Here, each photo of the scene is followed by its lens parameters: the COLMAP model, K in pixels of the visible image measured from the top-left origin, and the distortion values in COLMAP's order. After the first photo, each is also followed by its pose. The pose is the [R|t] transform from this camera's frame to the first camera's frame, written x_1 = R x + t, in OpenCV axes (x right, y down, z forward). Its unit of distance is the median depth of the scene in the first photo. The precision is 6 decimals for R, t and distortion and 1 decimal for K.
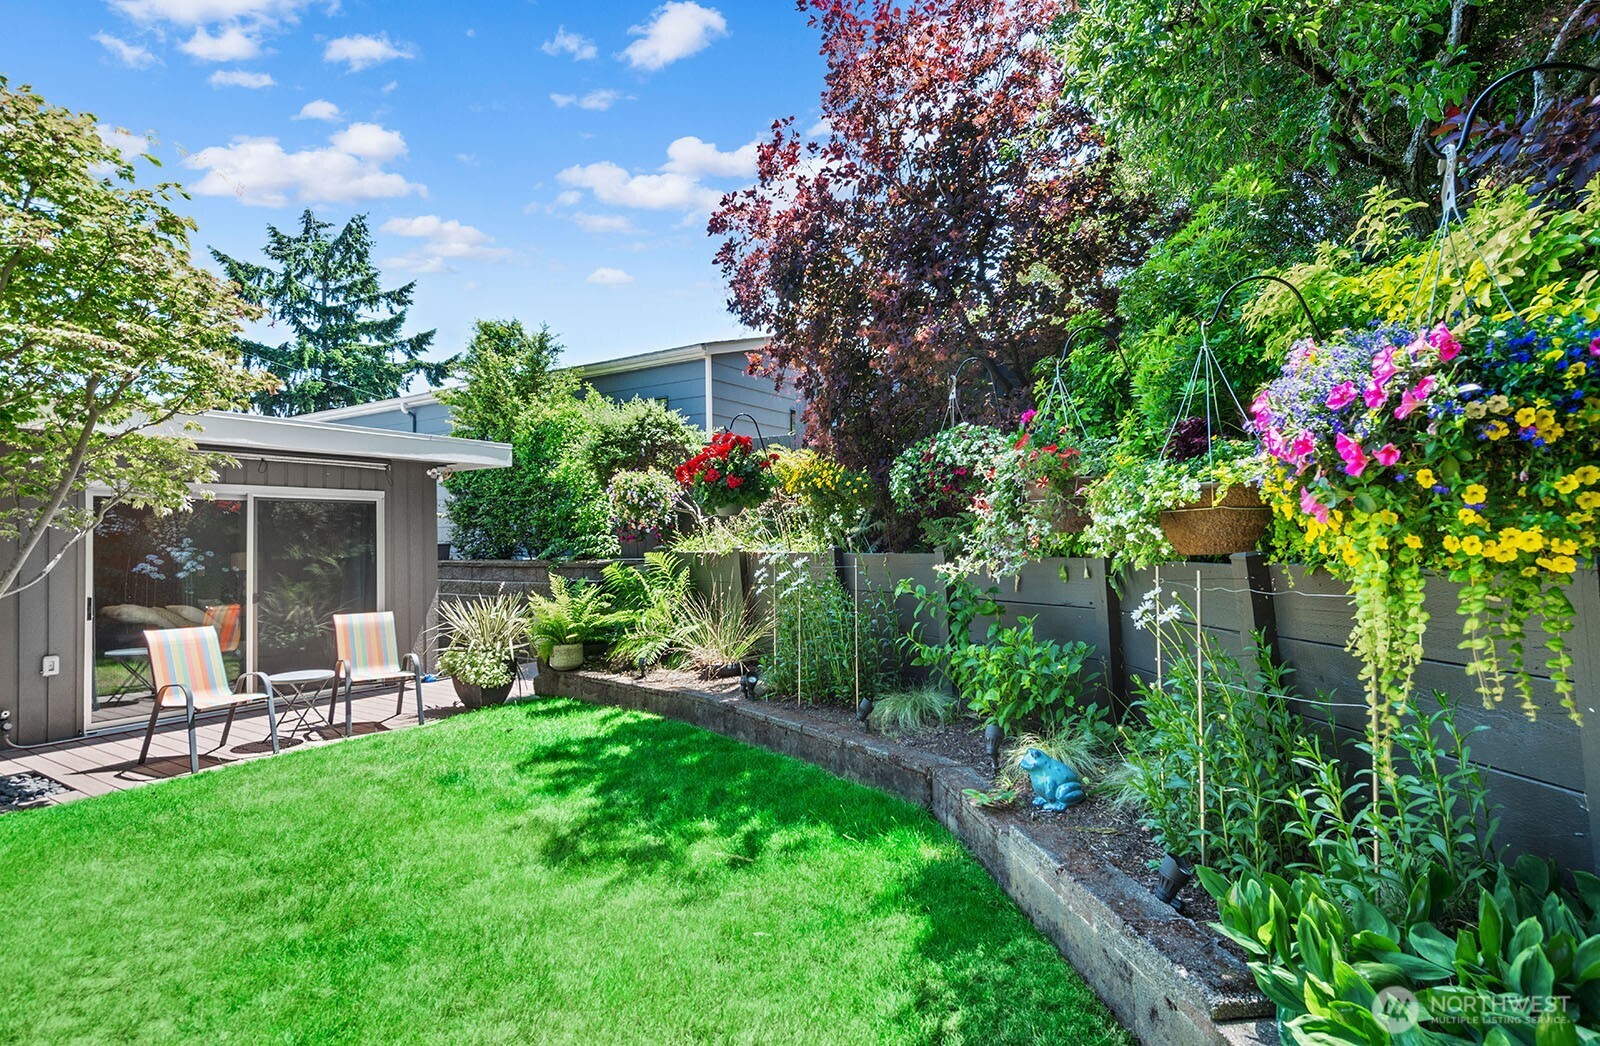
lens RADIAL K [[784.7, 0, 800.0], [0, 784.7, 523.0], [0, 0, 1]] dist [0.000040, 0.000020]
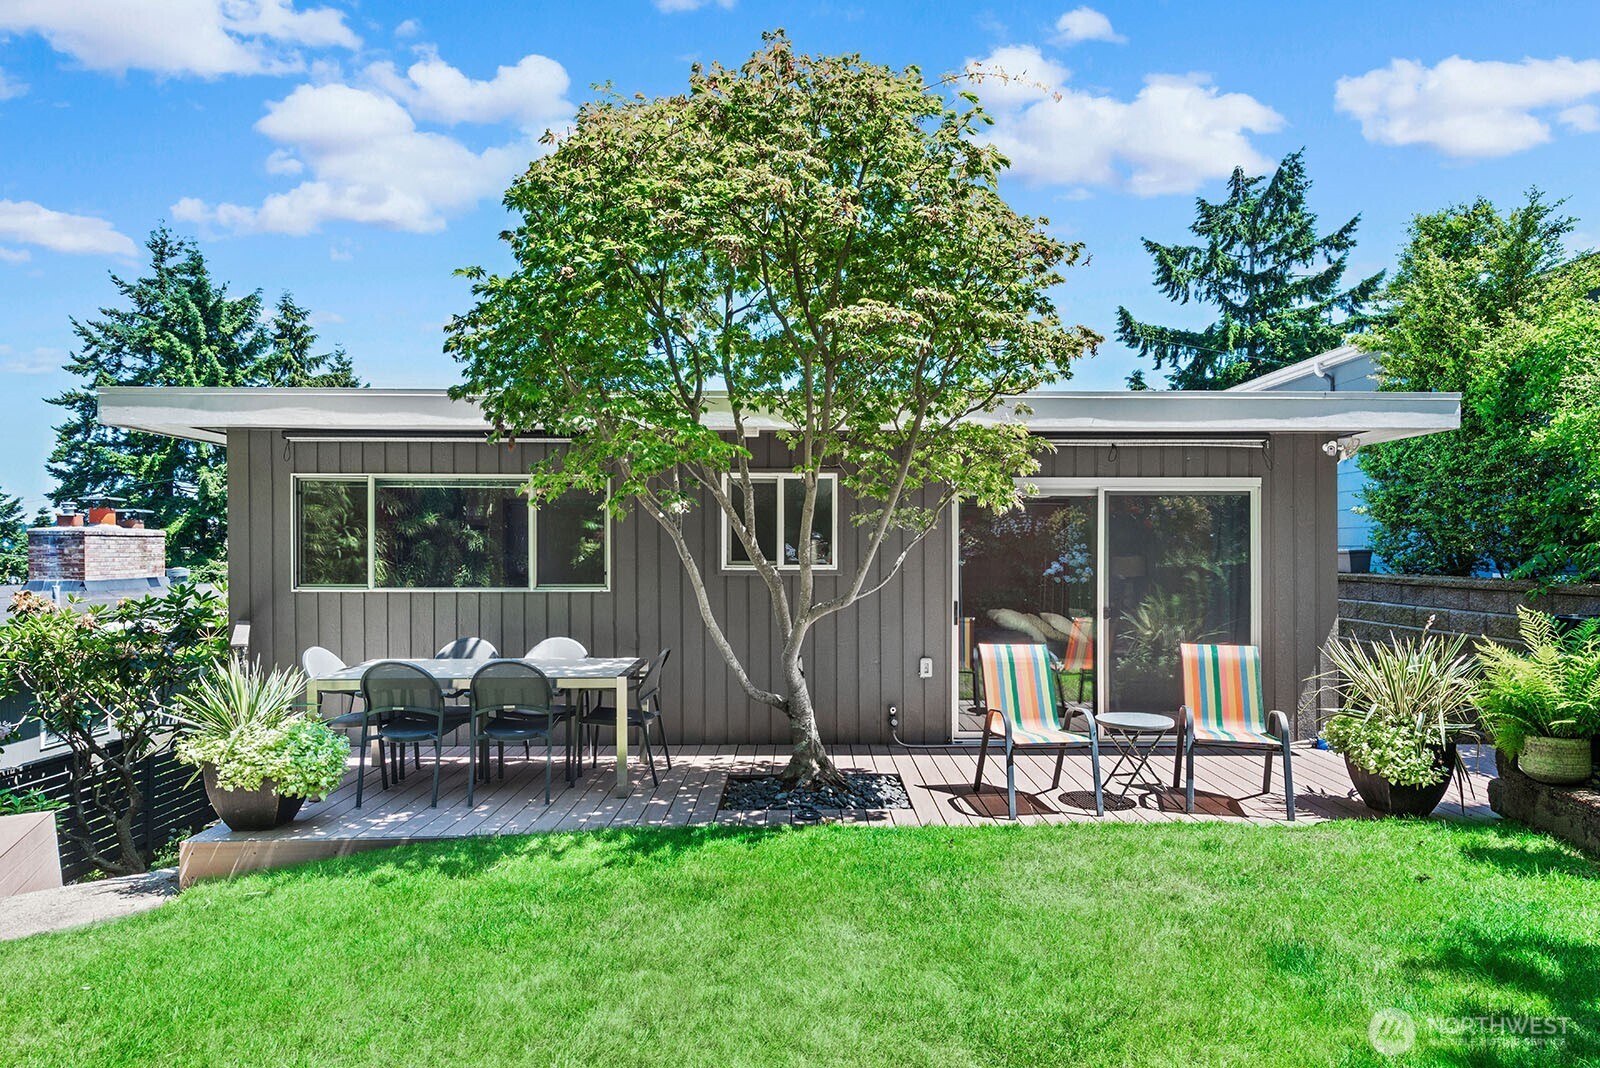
lens RADIAL K [[928.1, 0, 847.9], [0, 928.1, 554.3], [0, 0, 1]] dist [0.043229, -0.038715]
pose [[0.573414, 0.018699, -0.819052, -0.029184], [0.009015, 0.999535, 0.029131, 0.001659], [0.819216, -0.024087, 0.572979, 0.147878]]
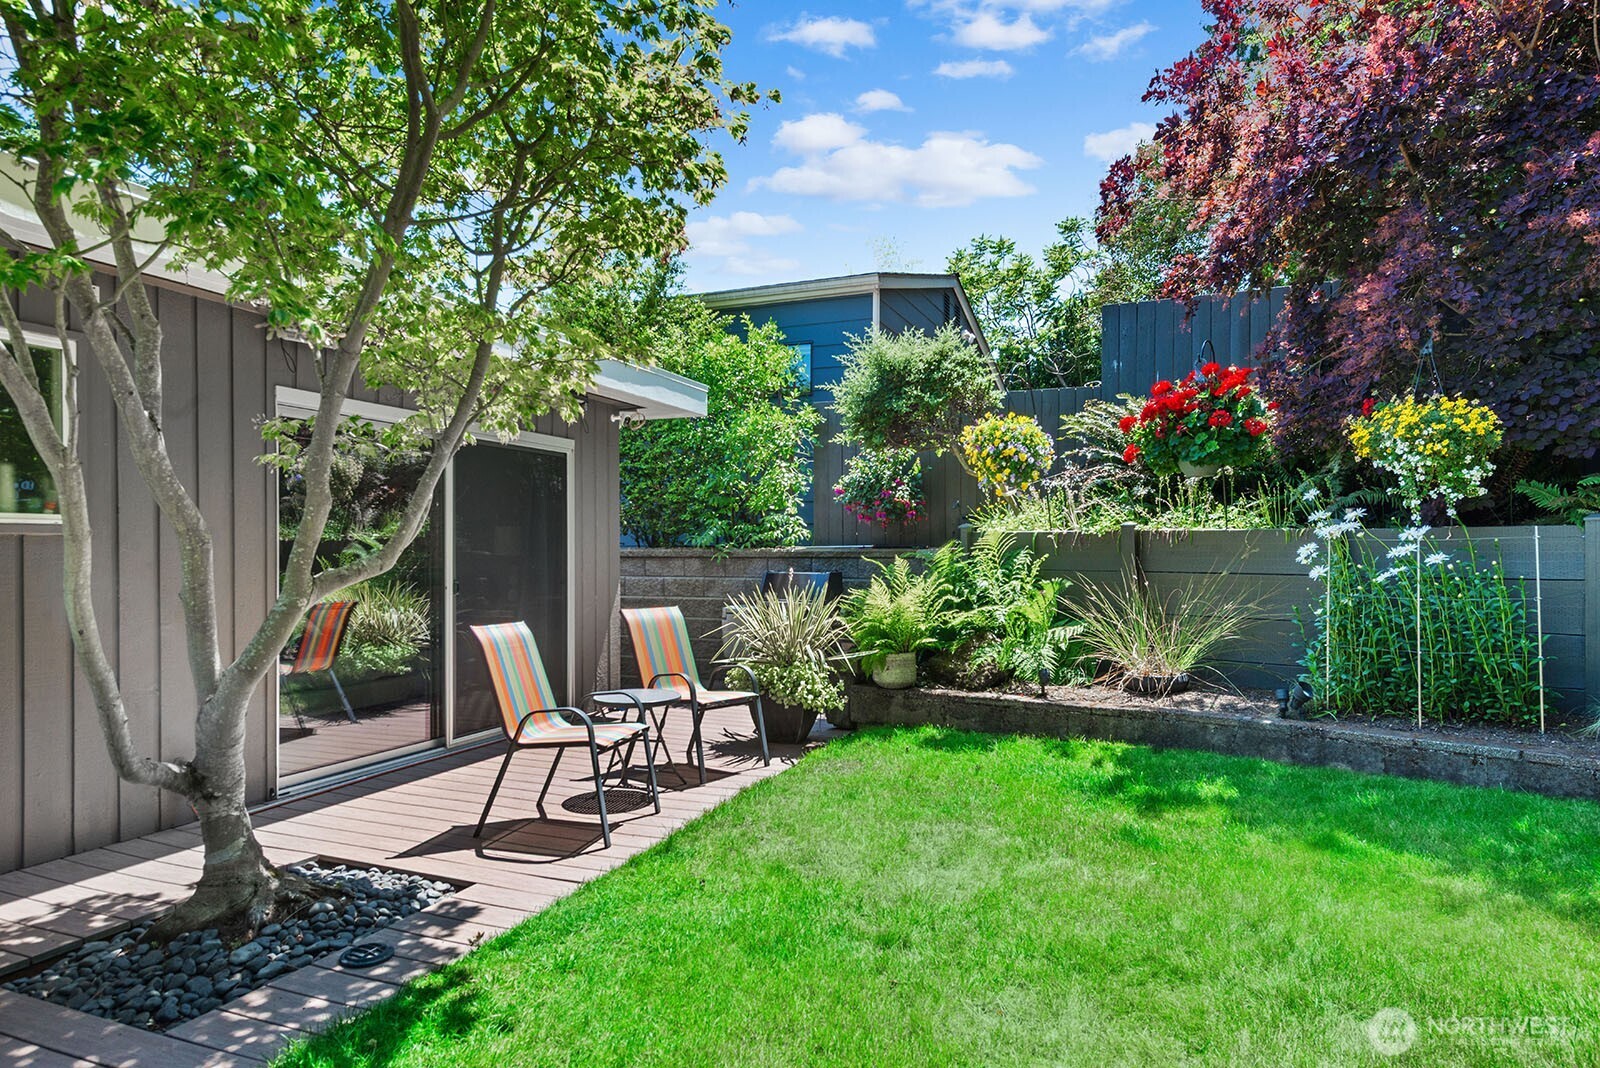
lens RADIAL K [[900.1, 0, 798.8], [0, 900.1, 561.8], [0, 0, 1]] dist [0.030021, -0.021864]
pose [[0.981726, 0.012522, 0.189888, -0.386506], [-0.018630, 0.999364, 0.030413, 0.032350], [-0.189386, -0.033395, 0.981335, 0.134543]]
